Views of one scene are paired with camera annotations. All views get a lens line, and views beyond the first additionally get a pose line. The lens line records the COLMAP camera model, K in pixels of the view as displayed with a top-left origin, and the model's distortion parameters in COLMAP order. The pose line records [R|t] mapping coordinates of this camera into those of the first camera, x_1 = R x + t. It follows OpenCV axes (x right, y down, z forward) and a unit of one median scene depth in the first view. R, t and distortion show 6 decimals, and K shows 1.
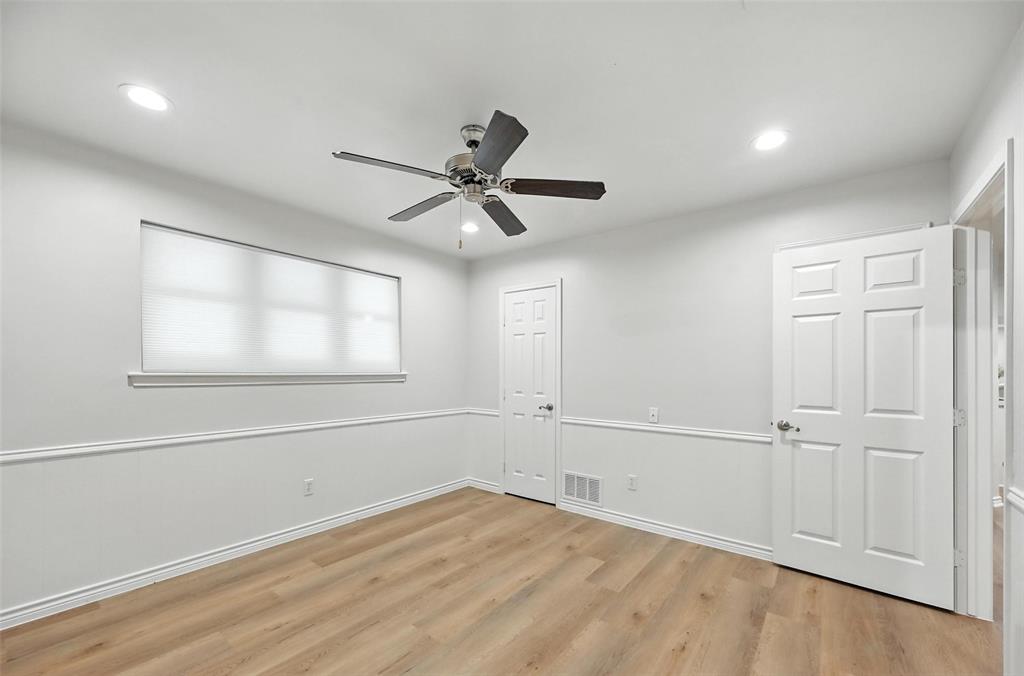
lens RADIAL K [[417.6, 0, 511.8], [0, 417.6, 368.9], [0, 0, 1]] dist [0.001979, 0.000110]
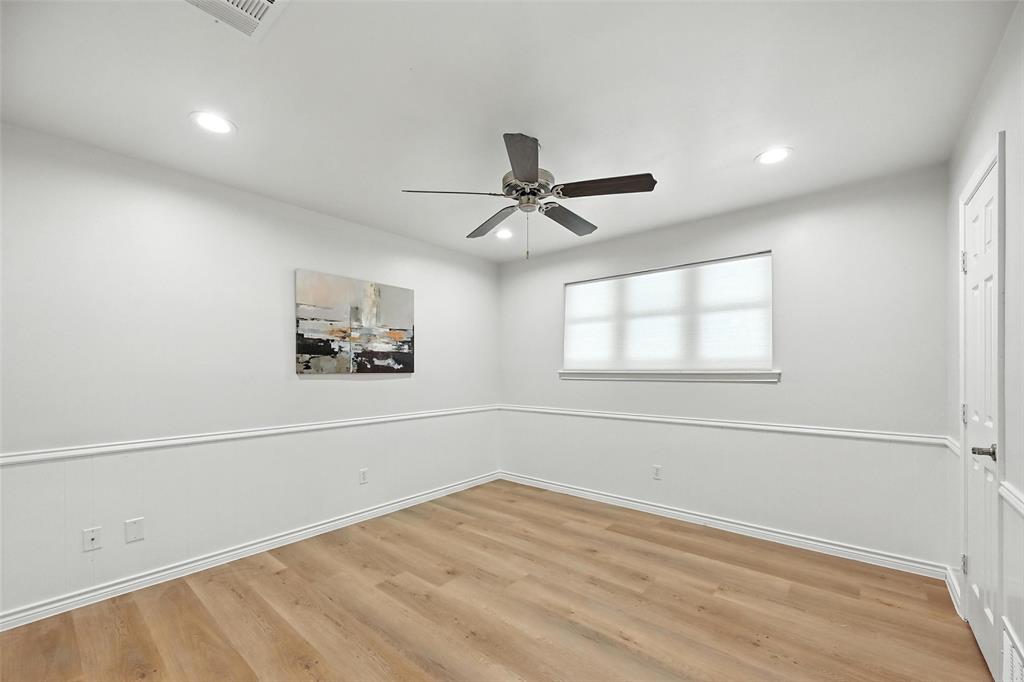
lens RADIAL K [[415.6, 0, 516.2], [0, 415.6, 374.0], [0, 0, 1]] dist [-0.000357, 0.000240]
pose [[-0.053211, 0.005745, -0.998567, 0.767864], [0.009317, 0.999943, 0.005257, 0.009082], [0.998540, -0.009024, -0.053262, 0.797776]]
